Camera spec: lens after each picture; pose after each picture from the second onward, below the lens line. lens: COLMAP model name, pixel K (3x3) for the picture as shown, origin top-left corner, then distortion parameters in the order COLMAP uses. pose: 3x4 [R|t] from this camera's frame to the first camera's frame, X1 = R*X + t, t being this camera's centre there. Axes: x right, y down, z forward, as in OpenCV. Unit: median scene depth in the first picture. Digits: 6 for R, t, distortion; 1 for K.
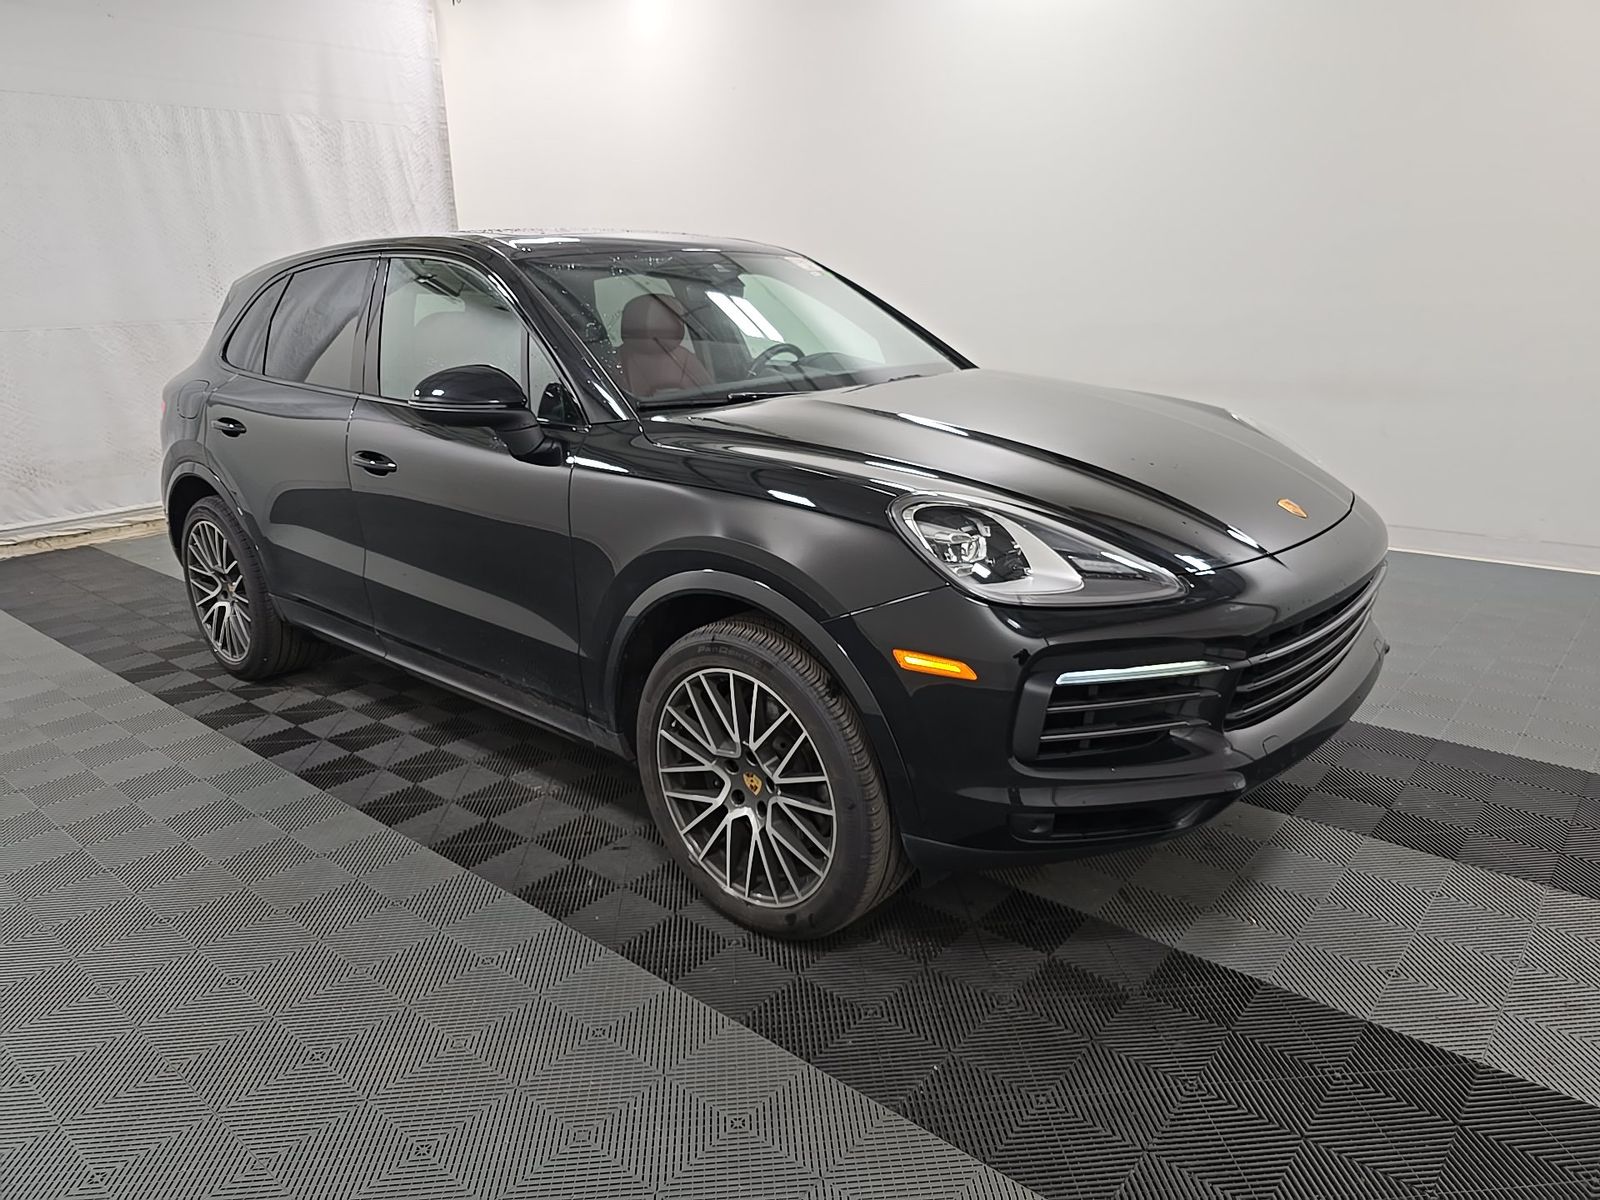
lens RADIAL K [[1085.5, 0, 794.1], [0, 1085.5, 601.2], [0, 0, 1]] dist [0.046707, -0.027825]
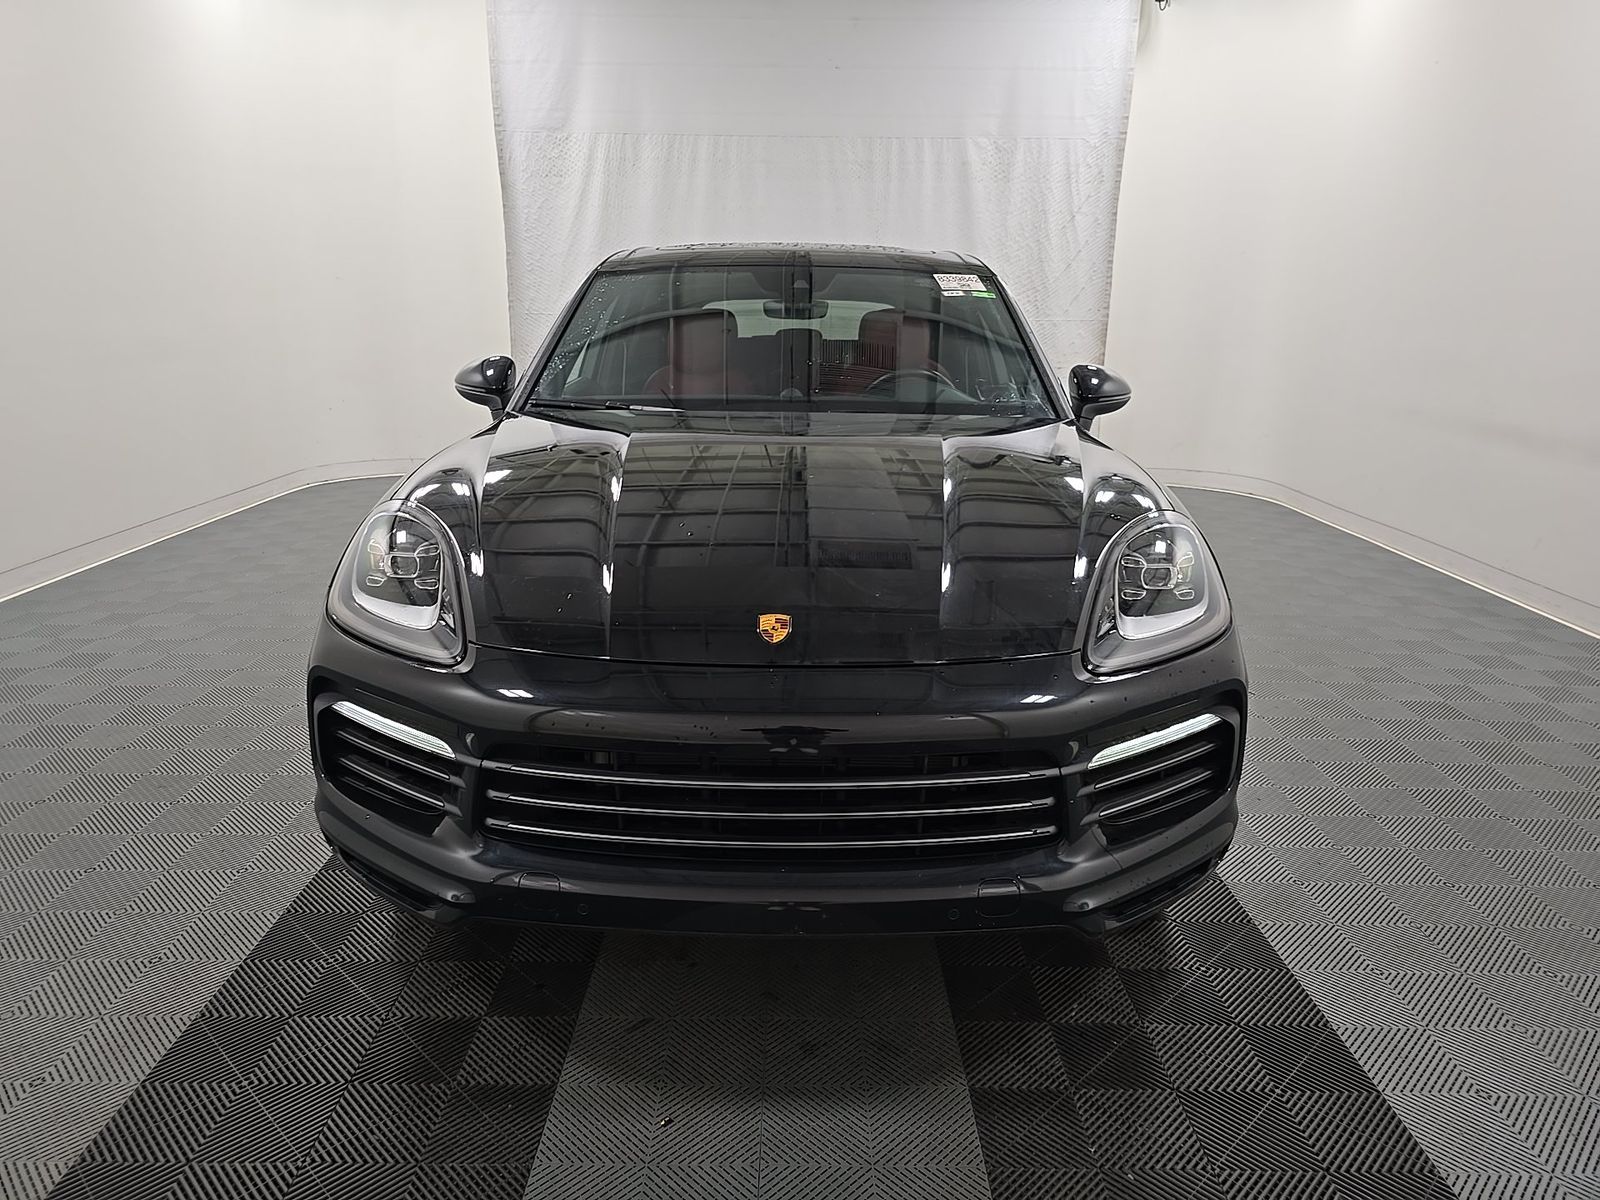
lens RADIAL K [[1085.5, 0, 794.1], [0, 1085.5, 601.2], [0, 0, 1]] dist [0.046707, -0.027825]
pose [[0.657494, 0.243112, -0.713161, 0.313773], [-0.246009, 0.963908, 0.101784, -0.057798], [0.712167, 0.108522, 0.693572, 0.153771]]
